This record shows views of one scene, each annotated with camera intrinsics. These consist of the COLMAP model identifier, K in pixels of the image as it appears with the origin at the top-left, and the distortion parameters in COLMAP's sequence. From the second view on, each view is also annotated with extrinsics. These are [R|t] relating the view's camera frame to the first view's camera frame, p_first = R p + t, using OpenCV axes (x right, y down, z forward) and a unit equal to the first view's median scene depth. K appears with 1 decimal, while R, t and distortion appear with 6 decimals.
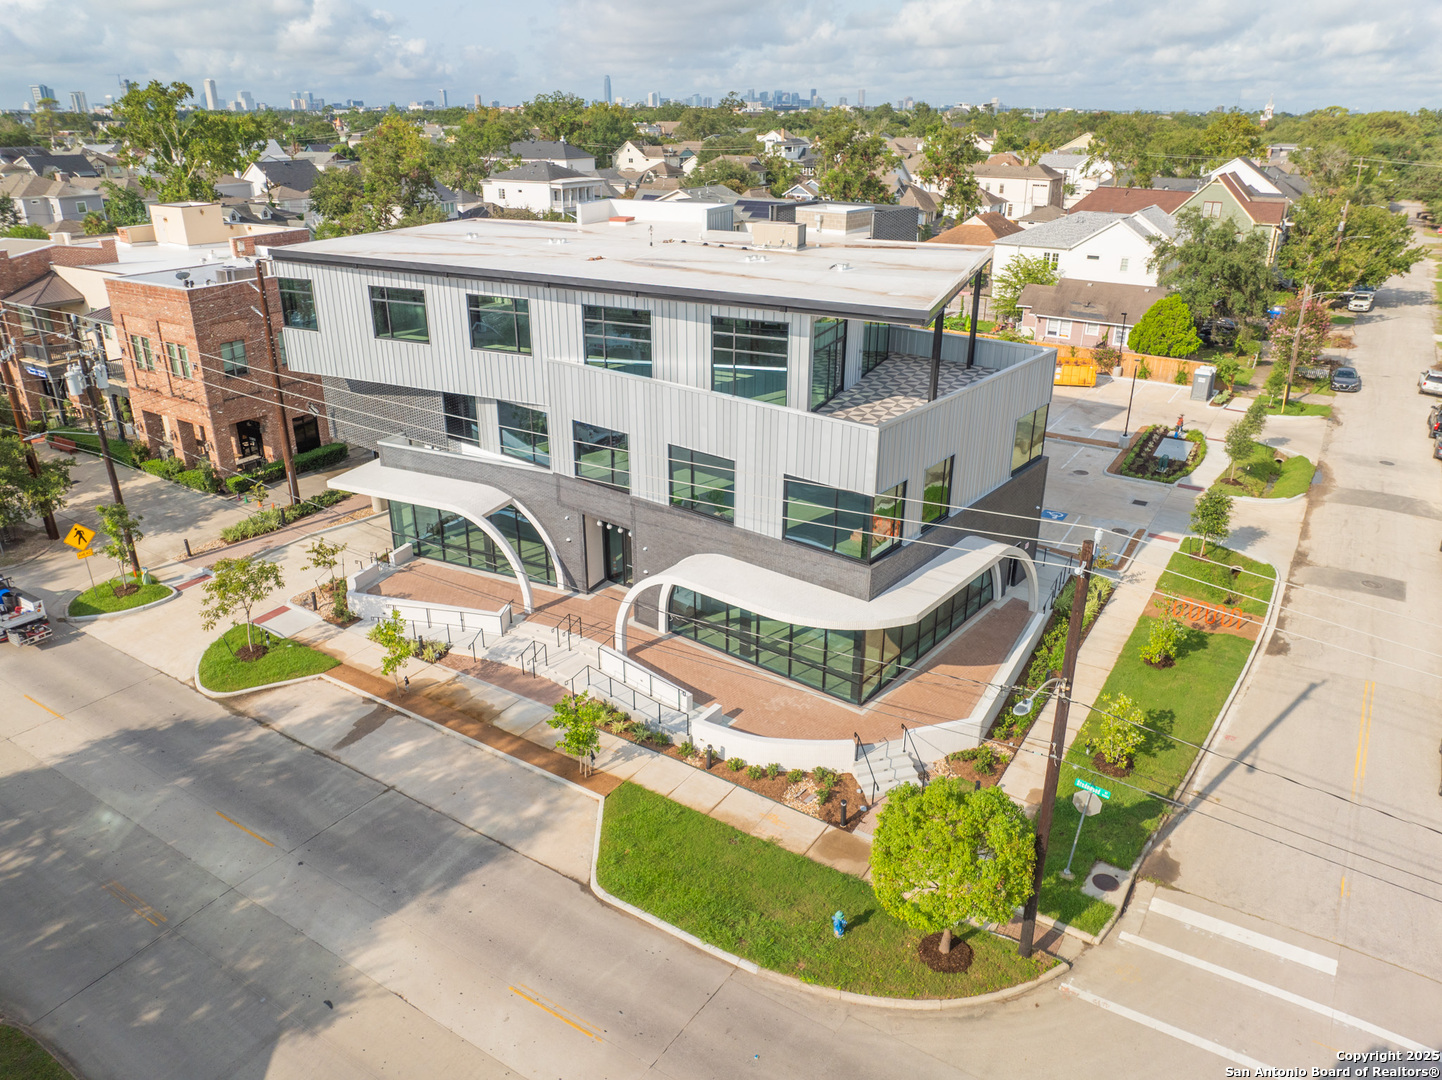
lens RADIAL K [[1010.9, 0, 721.0], [0, 1010.9, 540.0], [0, 0, 1]] dist [0.006330, 0.011142]
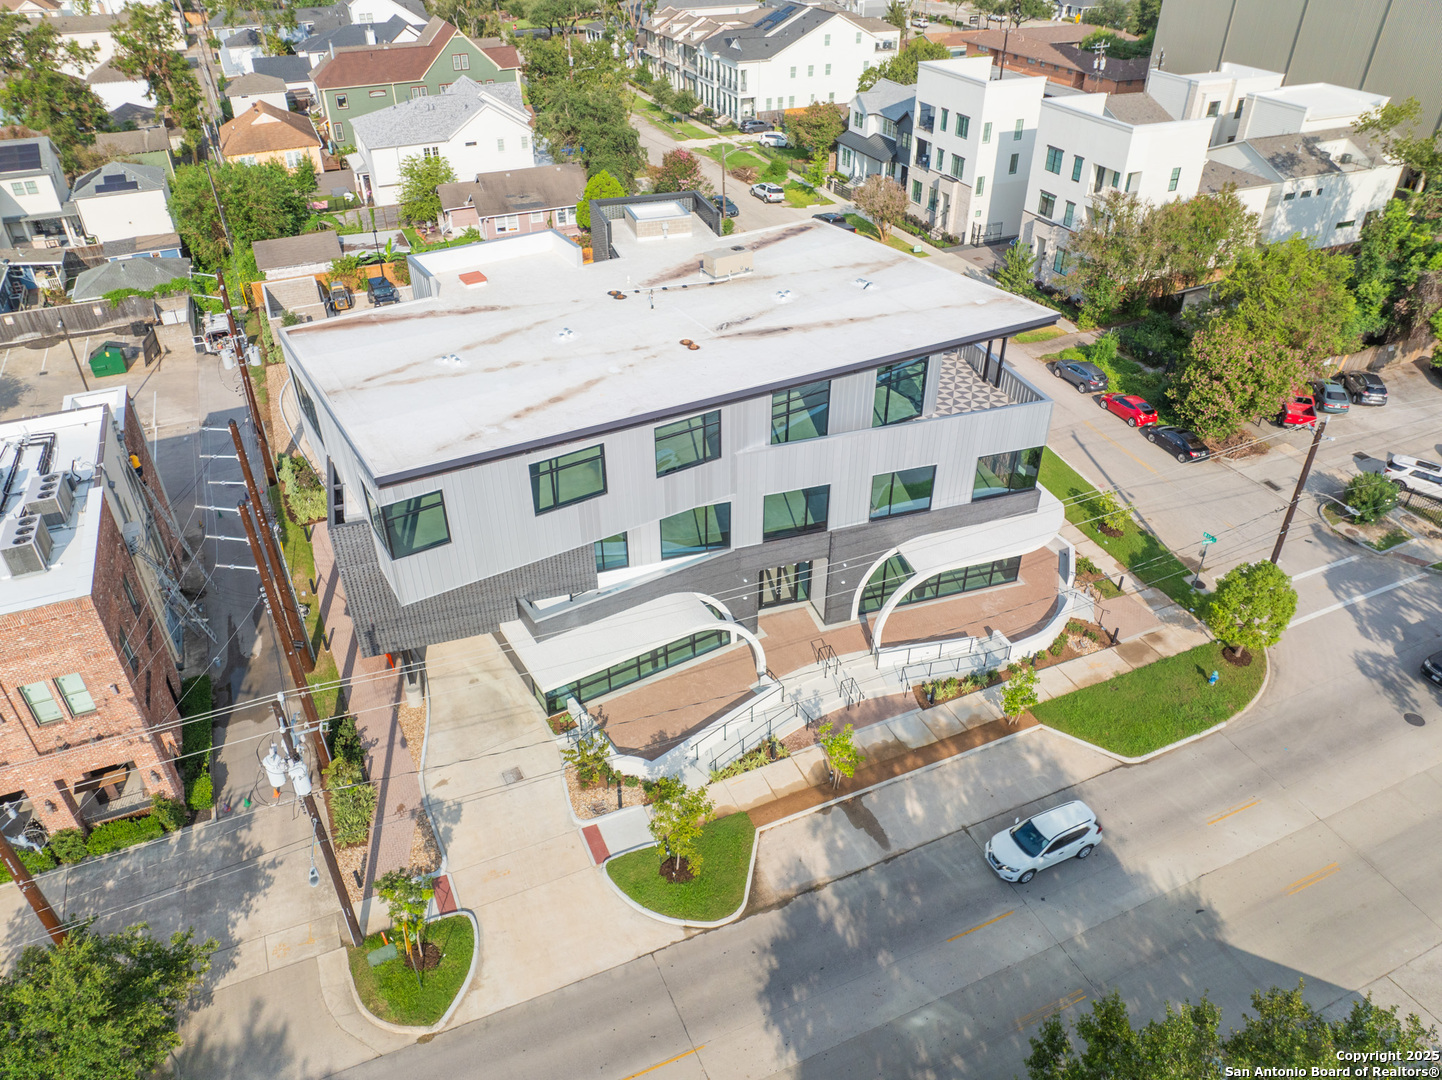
lens RADIAL K [[1010.9, 0, 721.0], [0, 1010.9, 540.0], [0, 0, 1]] dist [0.006330, 0.011142]
pose [[0.524867, -0.475457, 0.706014, -1.066101], [0.315134, 0.879053, 0.357710, -0.532433], [-0.790699, 0.034739, 0.611219, 0.433995]]
